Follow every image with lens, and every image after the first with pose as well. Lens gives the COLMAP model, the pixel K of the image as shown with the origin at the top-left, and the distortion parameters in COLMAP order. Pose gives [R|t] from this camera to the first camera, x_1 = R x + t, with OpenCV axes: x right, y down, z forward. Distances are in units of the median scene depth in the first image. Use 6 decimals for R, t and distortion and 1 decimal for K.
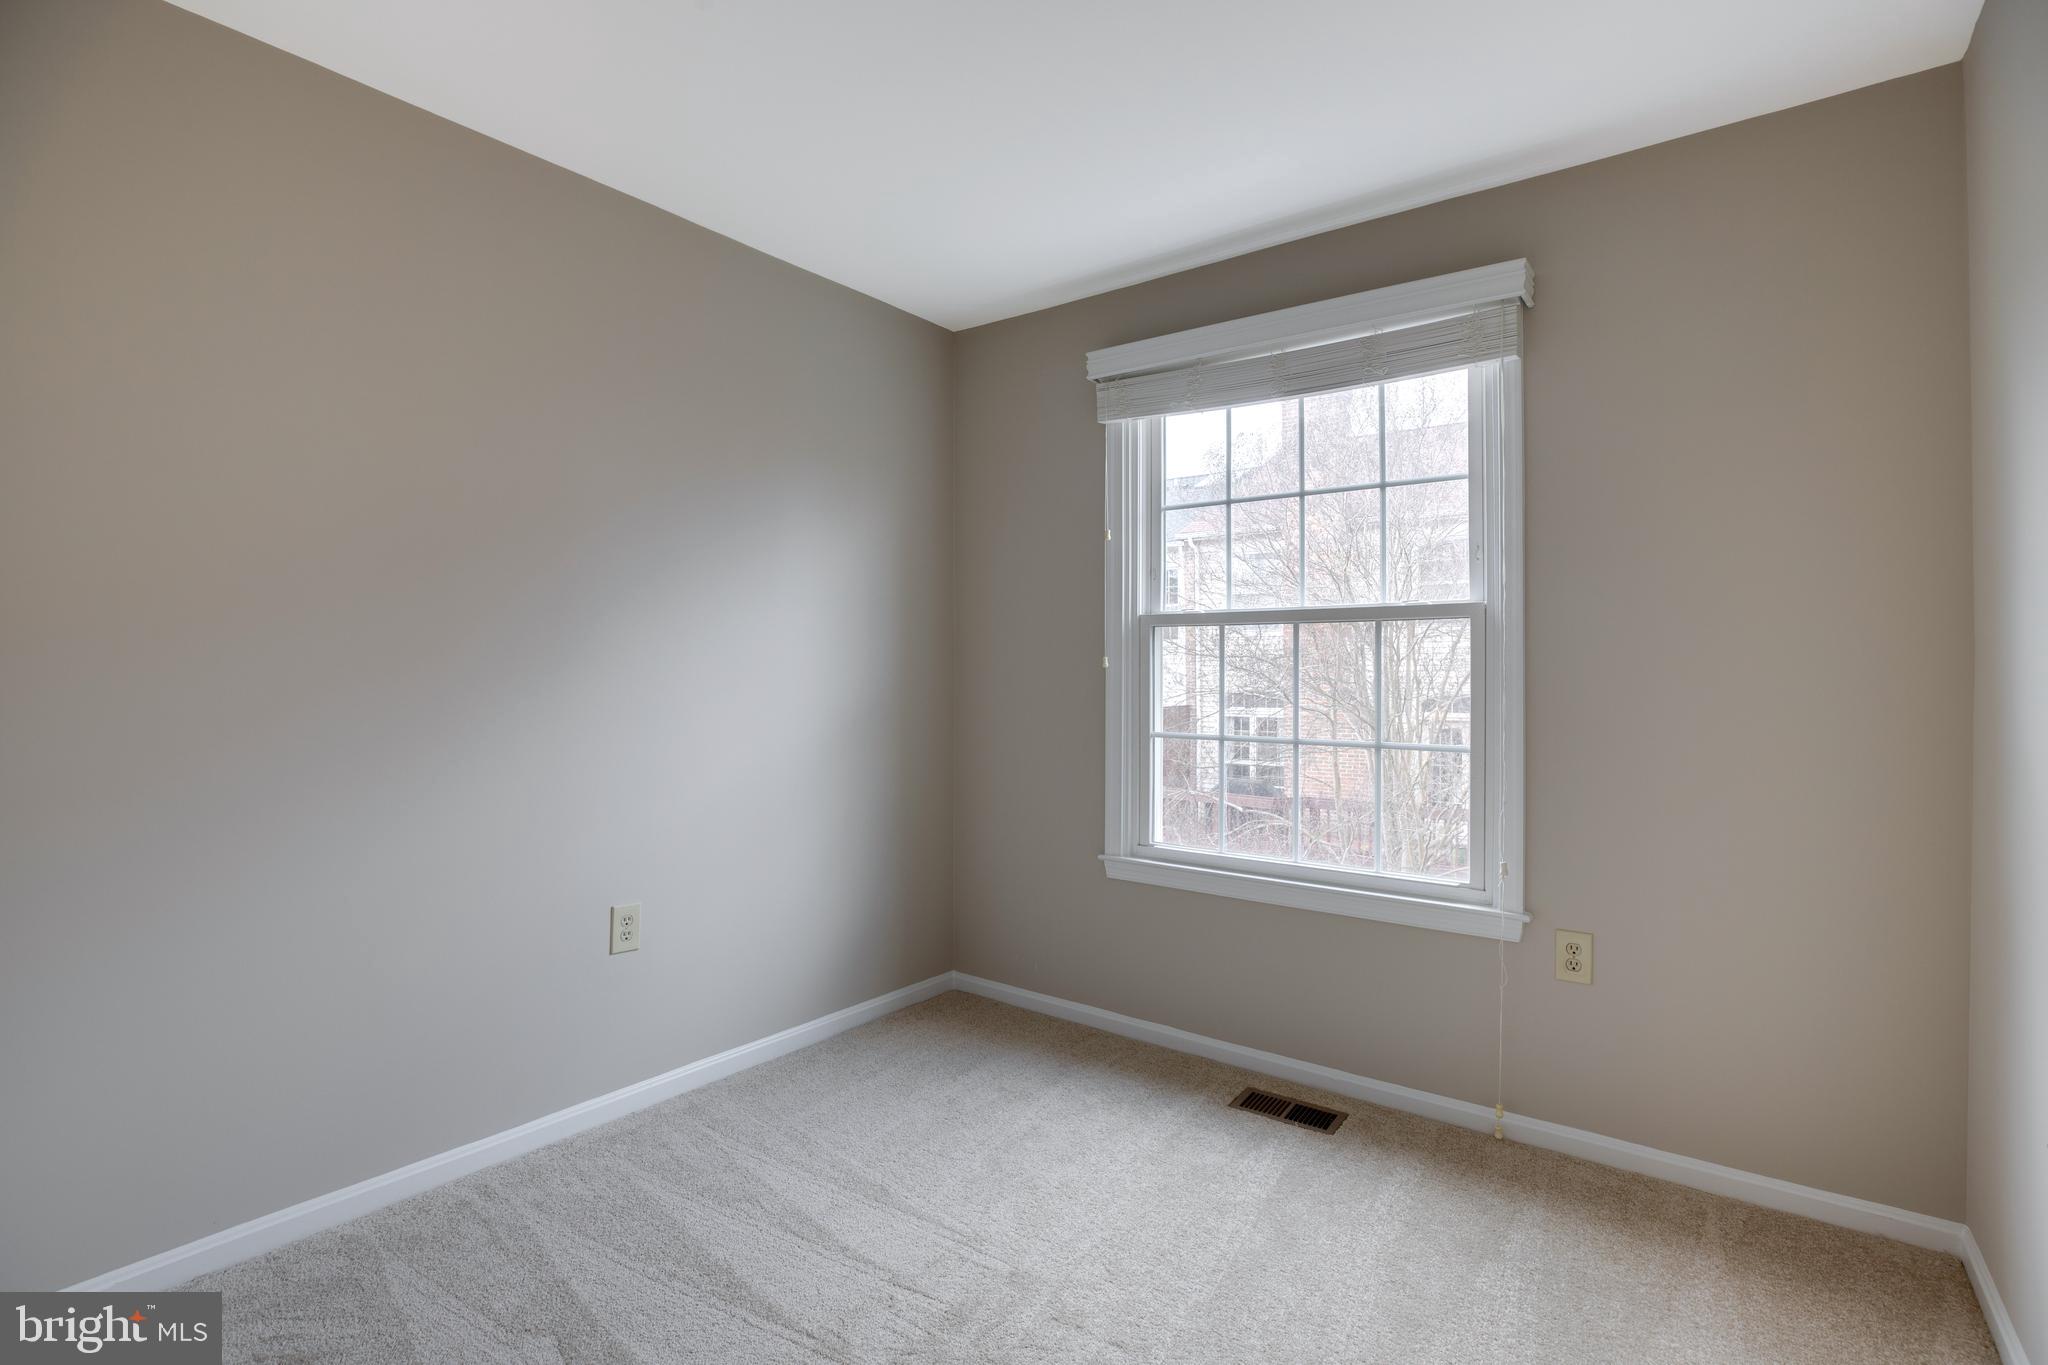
lens RADIAL K [[1031.8, 0, 1020.0], [0, 1031.8, 663.3], [0, 0, 1]] dist [0.061561, 0.000172]
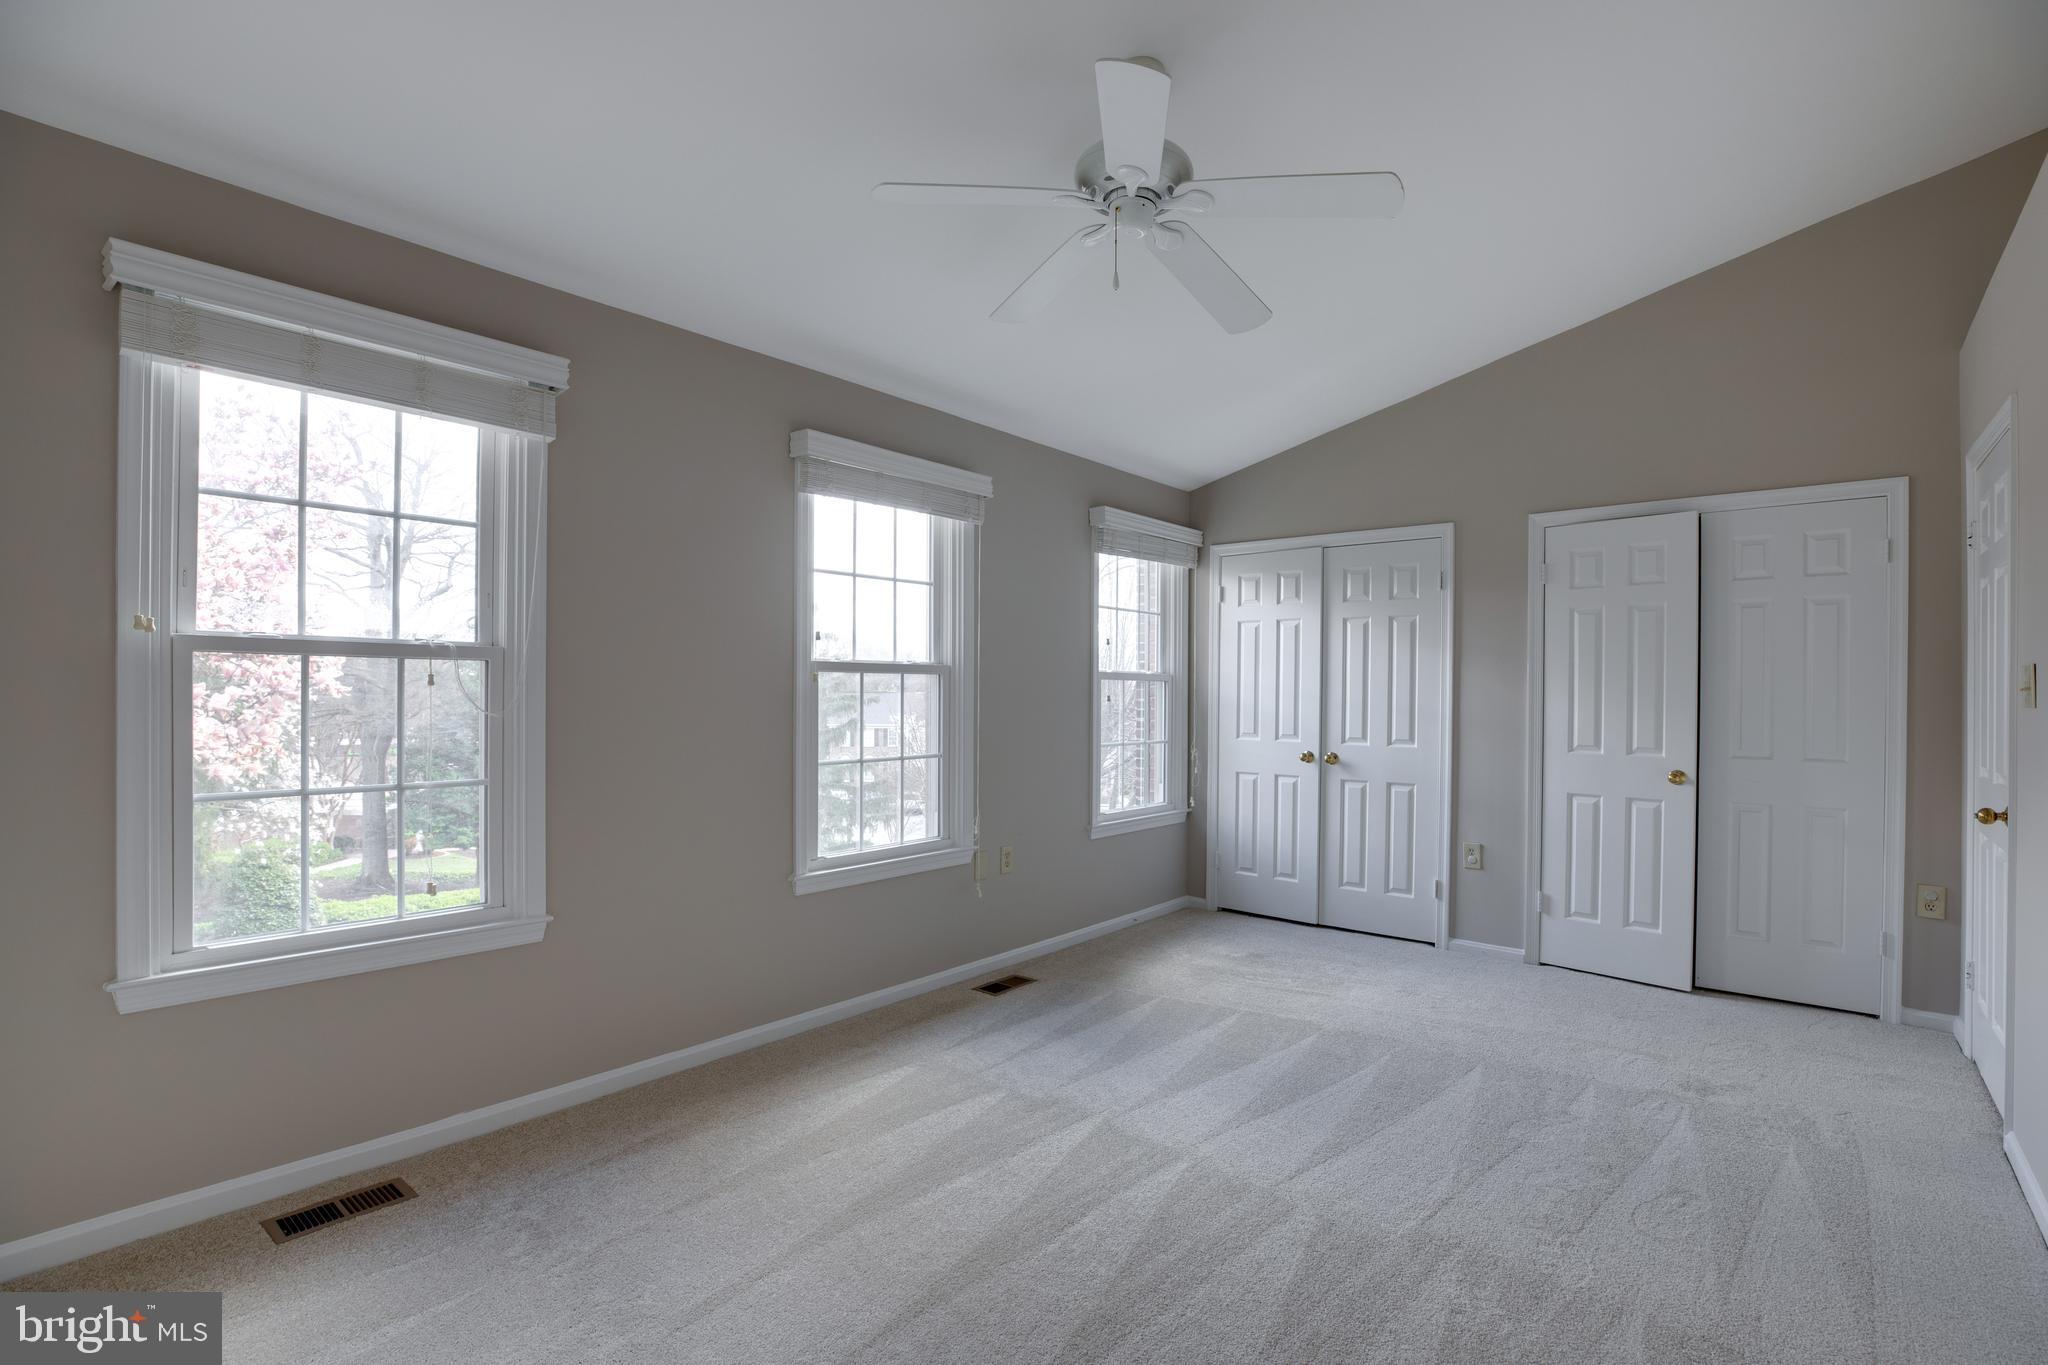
lens RADIAL K [[953.2, 0, 1032.6], [0, 953.2, 695.8], [0, 0, 1]] dist [-0.000893, -0.000283]
pose [[0.054969, 0.000154, 0.998488, -0.492644], [0.002592, 0.999997, -0.000297, -0.003404], [-0.998485, 0.002604, 0.054969, 0.361206]]
